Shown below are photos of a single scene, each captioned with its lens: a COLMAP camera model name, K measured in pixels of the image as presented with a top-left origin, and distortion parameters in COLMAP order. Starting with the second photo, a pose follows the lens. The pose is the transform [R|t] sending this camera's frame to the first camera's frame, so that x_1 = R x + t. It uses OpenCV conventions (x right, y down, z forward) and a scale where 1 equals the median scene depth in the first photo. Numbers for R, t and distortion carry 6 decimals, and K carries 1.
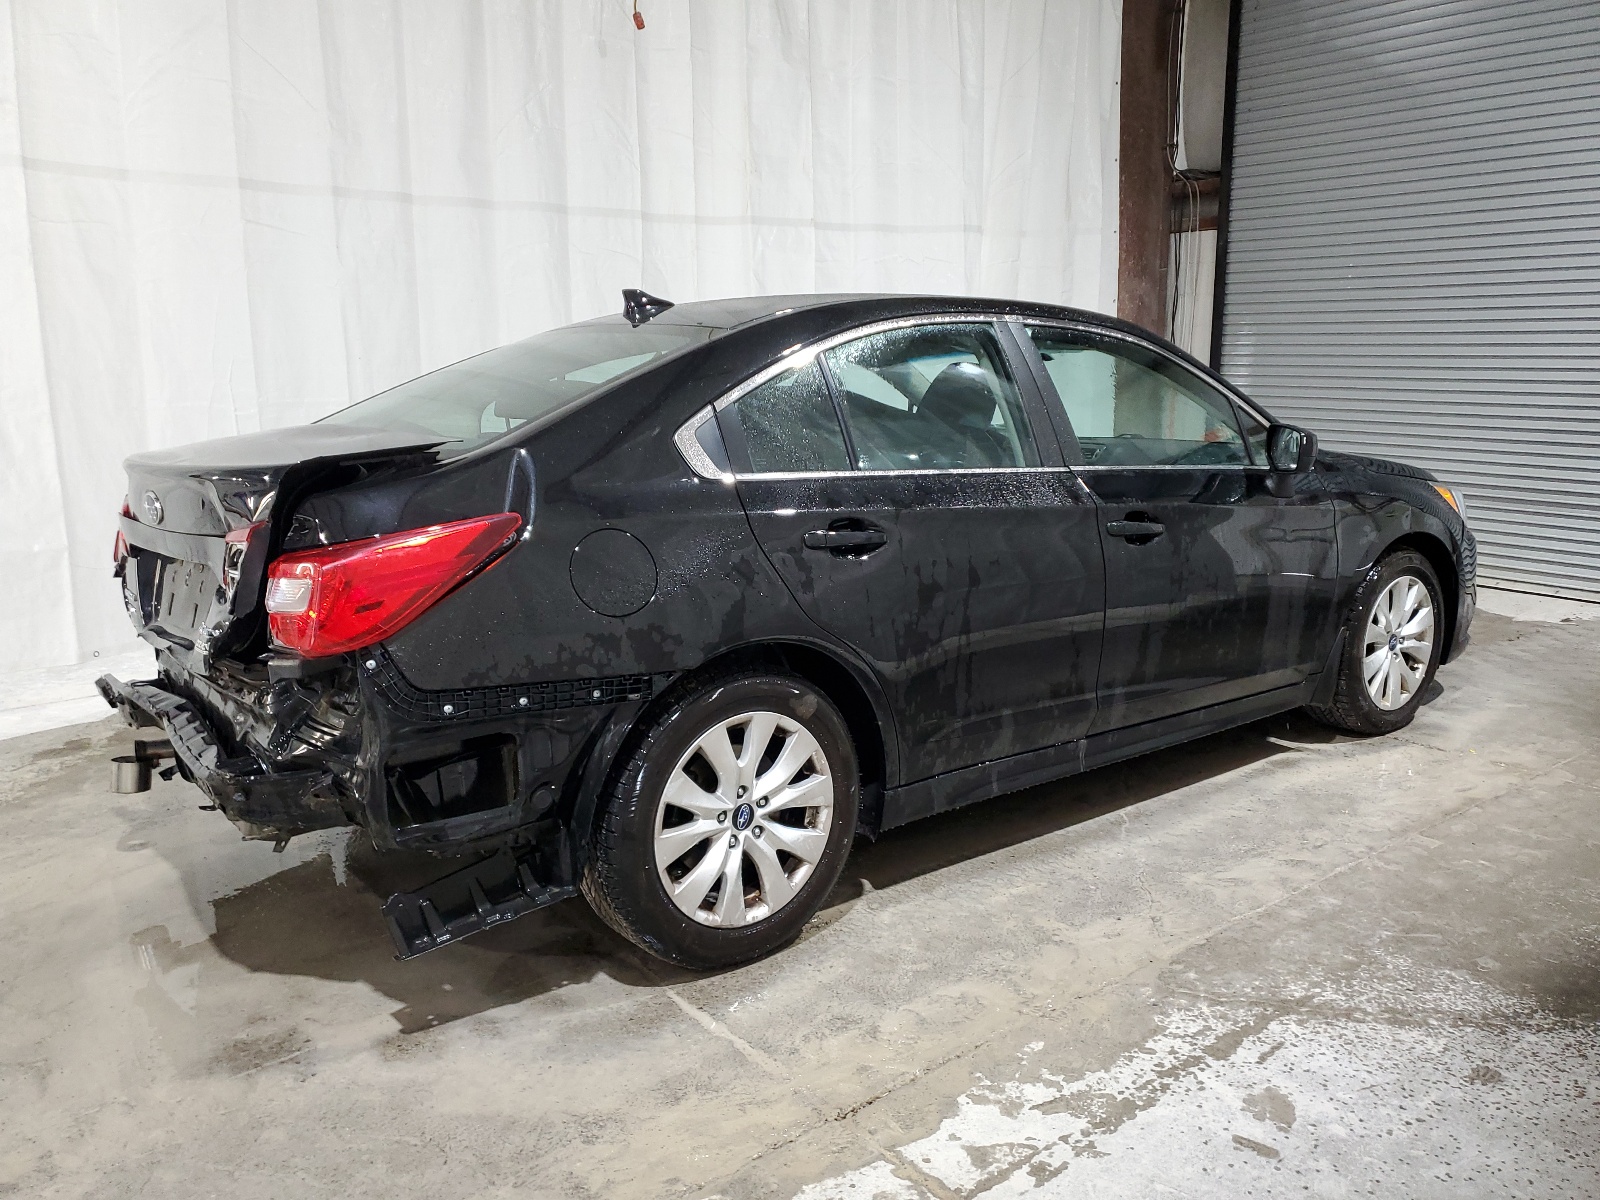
lens RADIAL K [[1225.1, 0, 808.4], [0, 1225.1, 599.9], [0, 0, 1]] dist [0.003428, -0.004381]
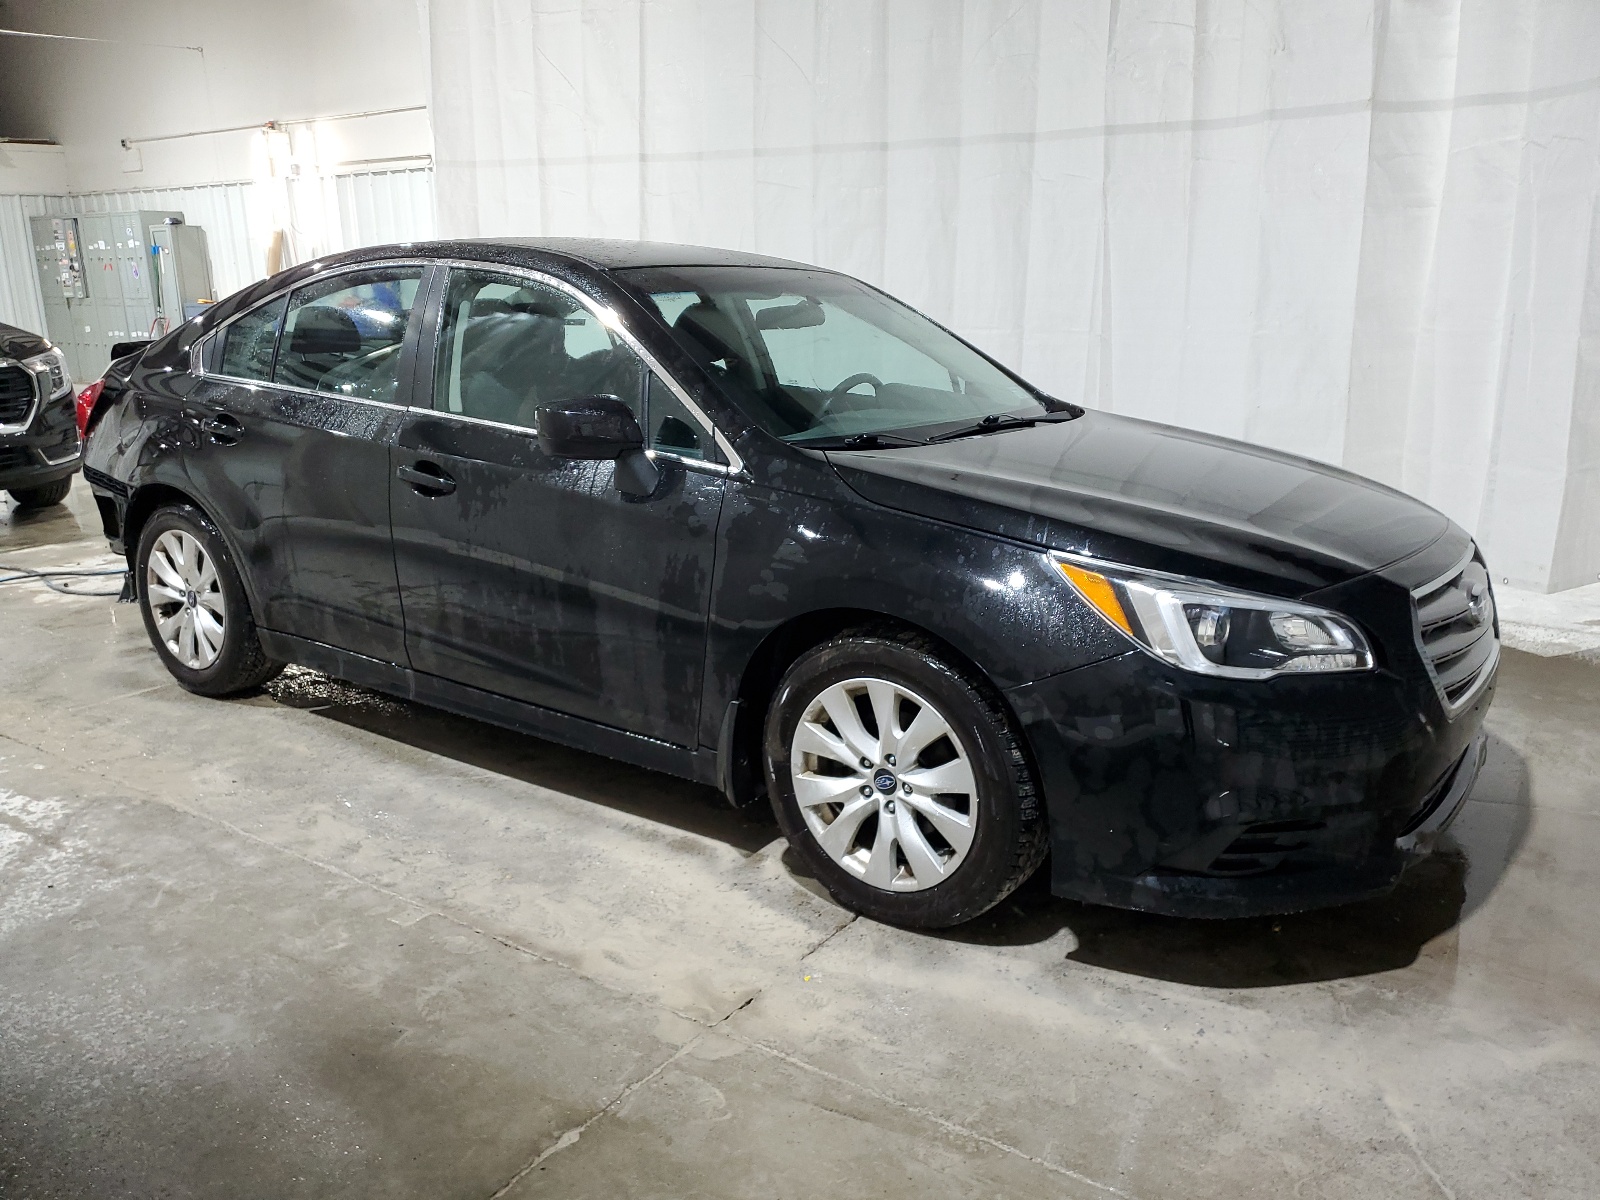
lens RADIAL K [[1225.1, 0, 808.4], [0, 1225.1, 599.9], [0, 0, 1]] dist [0.003428, -0.004381]
pose [[0.319914, 0.246819, -0.914732, 1.247972], [-0.186142, 0.963028, 0.194750, -0.206661], [0.928981, 0.107967, 0.354030, 0.914049]]
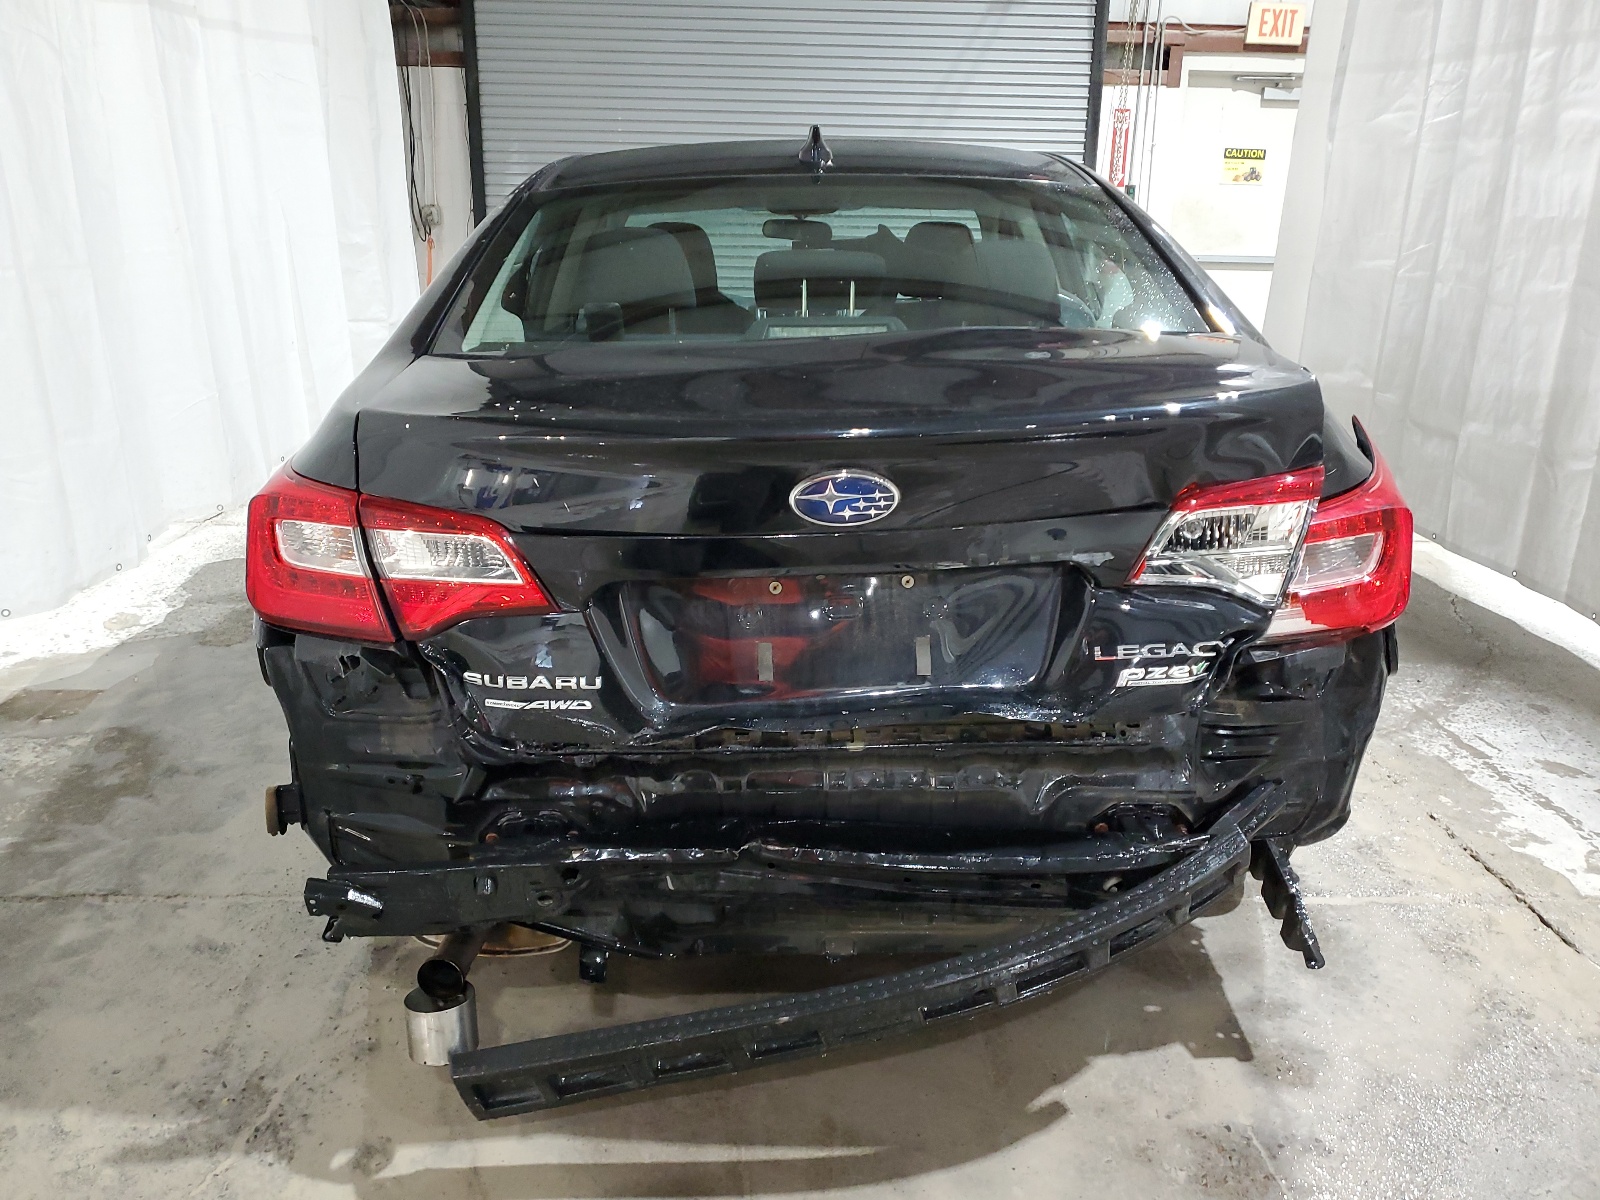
lens RADIAL K [[1225.1, 0, 808.4], [0, 1225.1, 599.9], [0, 0, 1]] dist [0.003428, -0.004381]
pose [[0.604107, -0.229950, 0.763006, -0.762115], [0.138193, 0.973186, 0.183879, -0.102823], [-0.784830, -0.005640, 0.619686, 0.512453]]
